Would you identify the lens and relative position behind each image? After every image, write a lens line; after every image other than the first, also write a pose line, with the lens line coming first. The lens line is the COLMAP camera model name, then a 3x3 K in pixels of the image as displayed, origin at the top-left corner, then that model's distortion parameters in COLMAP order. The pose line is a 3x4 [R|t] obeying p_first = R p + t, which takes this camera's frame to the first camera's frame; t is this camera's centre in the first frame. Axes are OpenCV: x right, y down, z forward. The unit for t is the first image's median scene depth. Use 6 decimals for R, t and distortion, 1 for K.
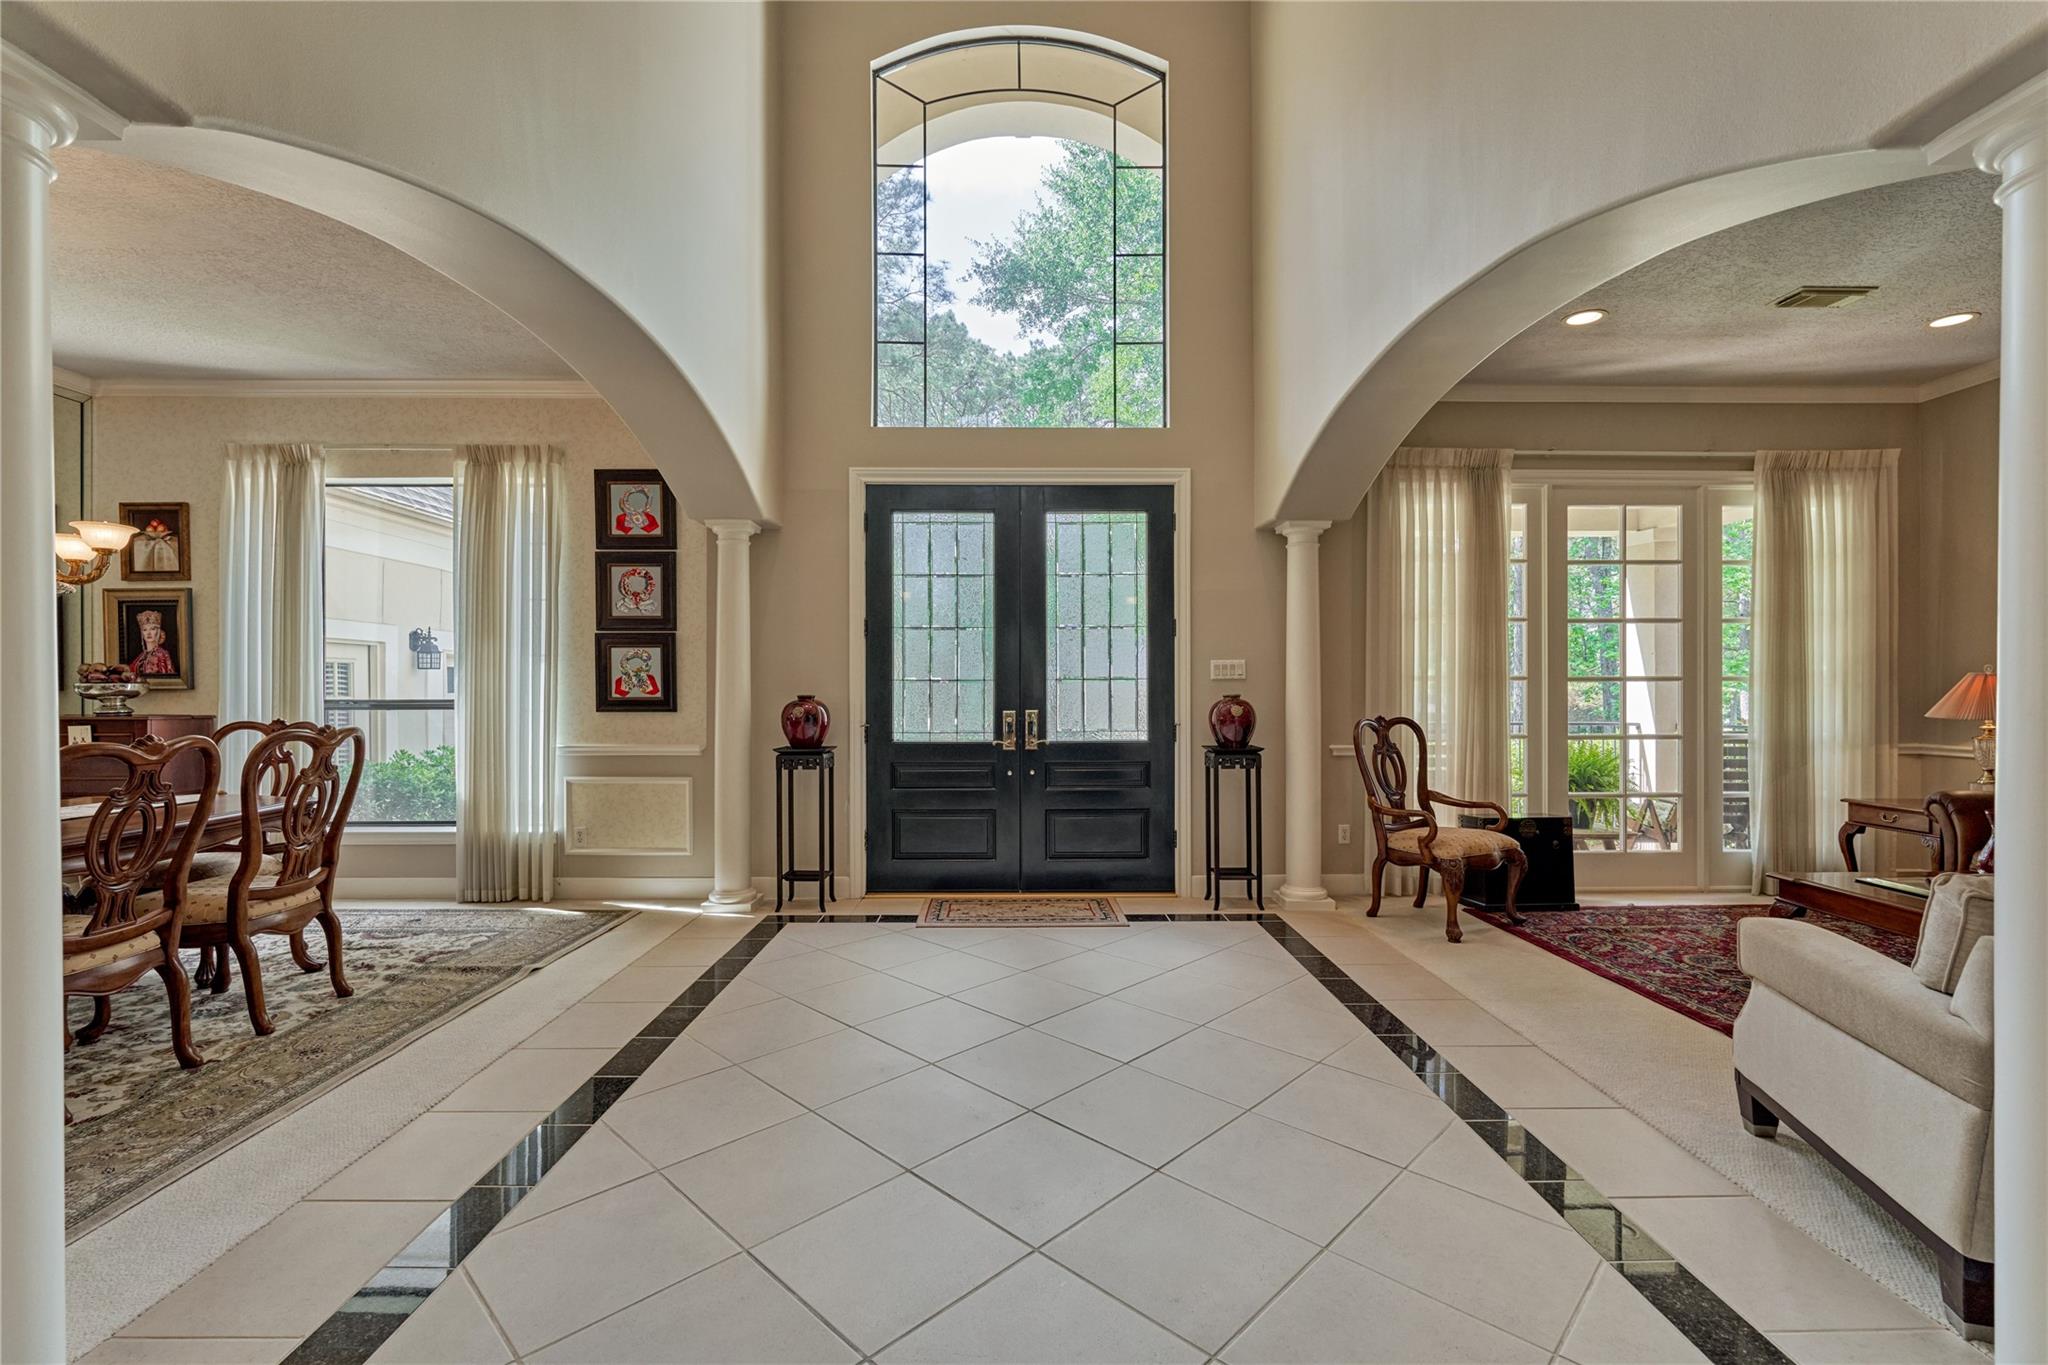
lens RADIAL K [[887.6, 0, 1024.5], [0, 887.6, 685.8], [0, 0, 1]] dist [-0.005275, -0.000152]
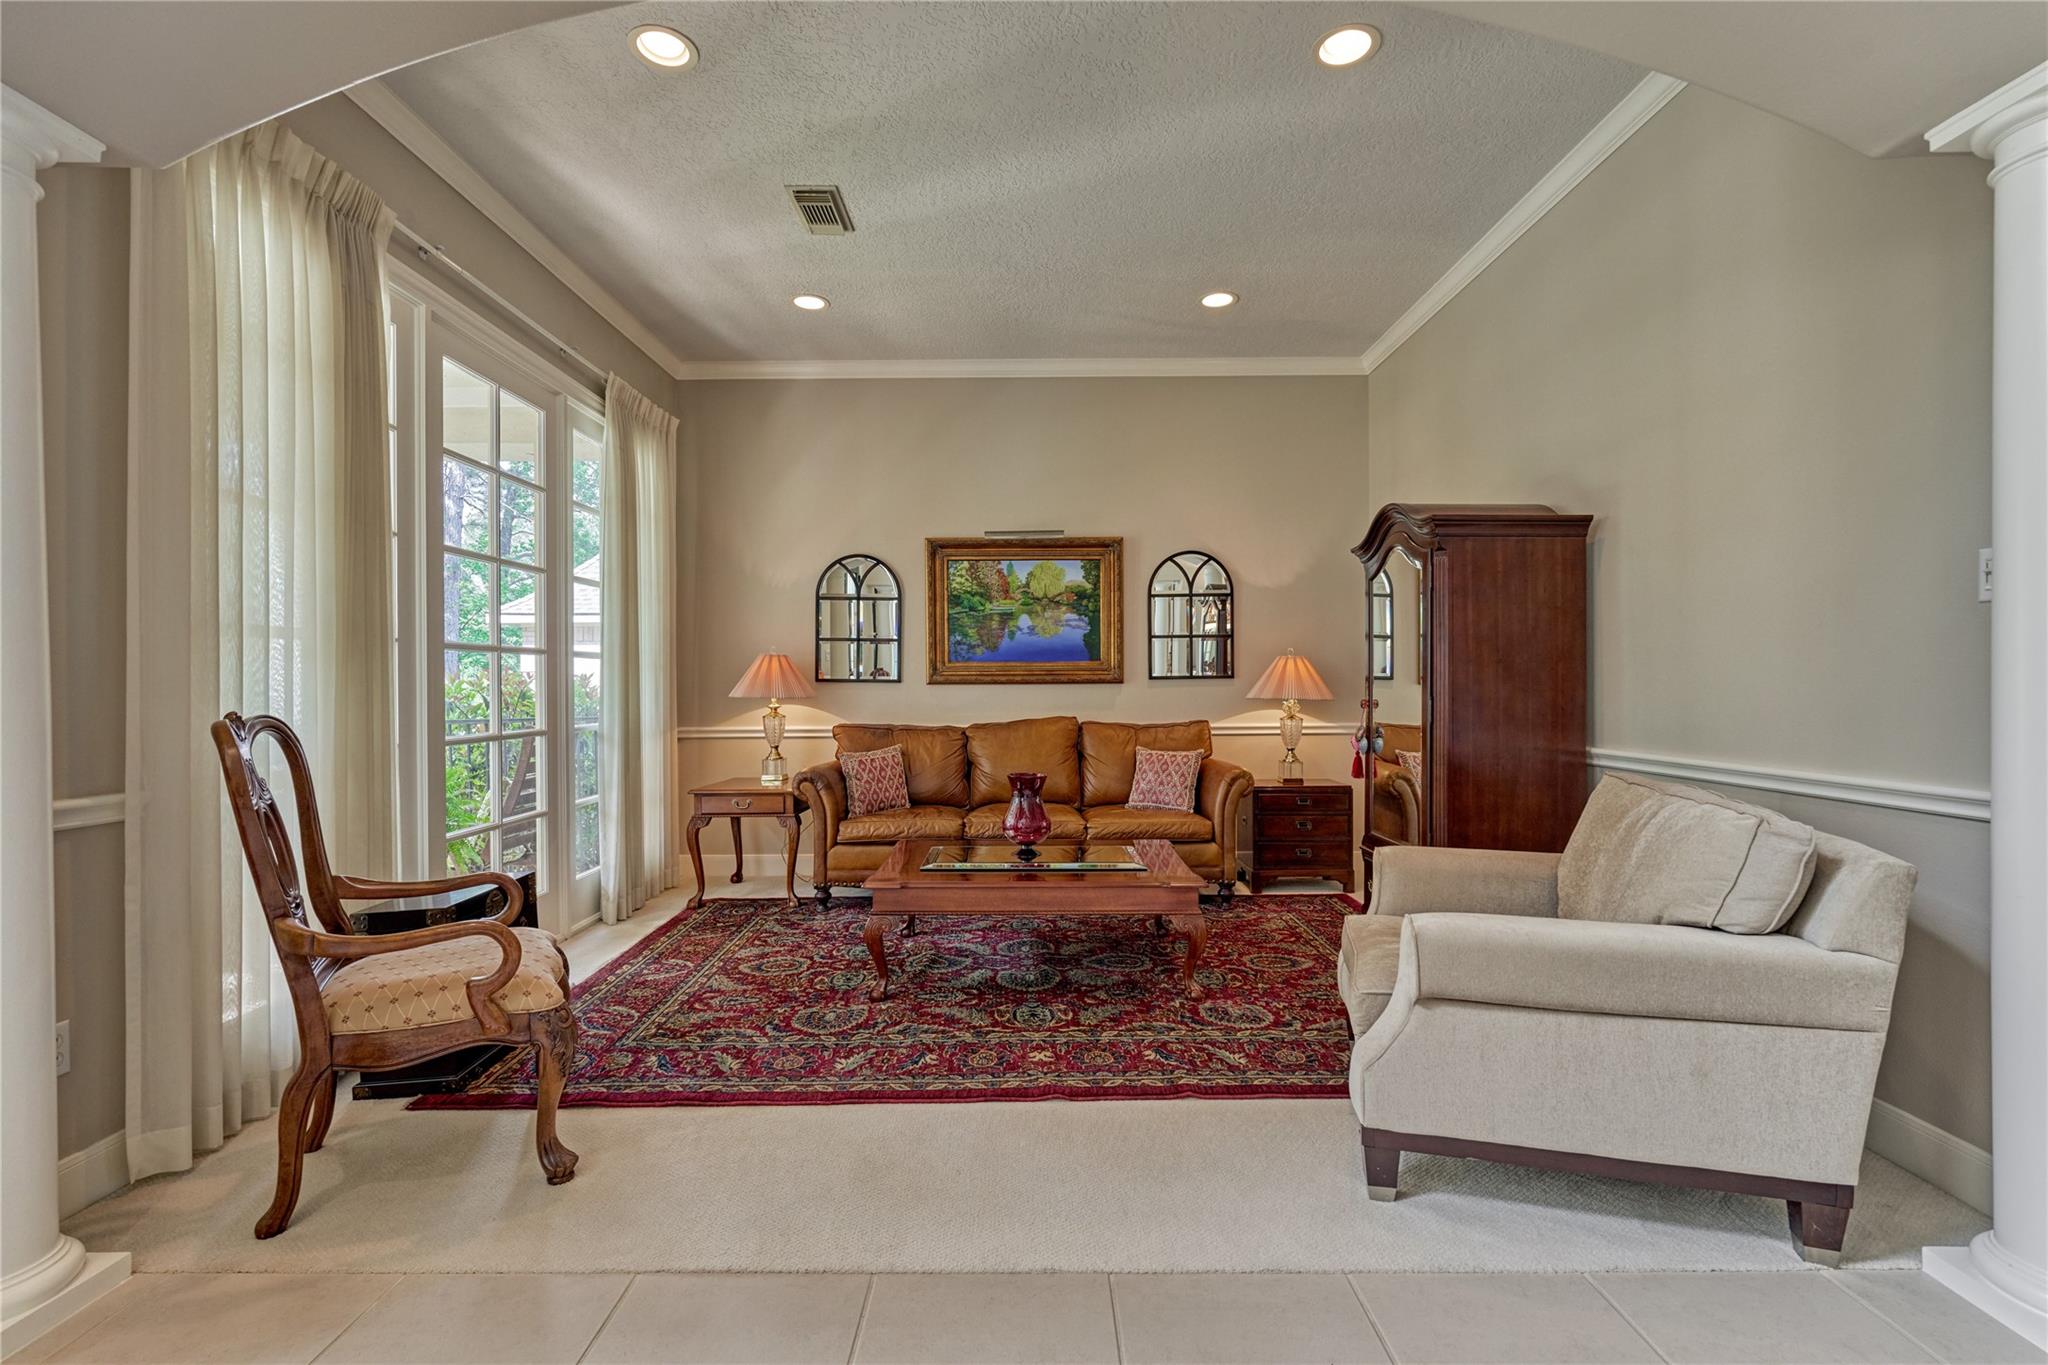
lens RADIAL K [[914.3, 0, 1024.3], [0, 914.3, 687.5], [0, 0, 1]] dist [-0.003677, -0.000406]
pose [[0.017706, -0.000905, 0.999843, 0.004715], [0.006778, 0.999977, 0.000785, 0.023718], [-0.999820, 0.006763, 0.017712, 0.615156]]
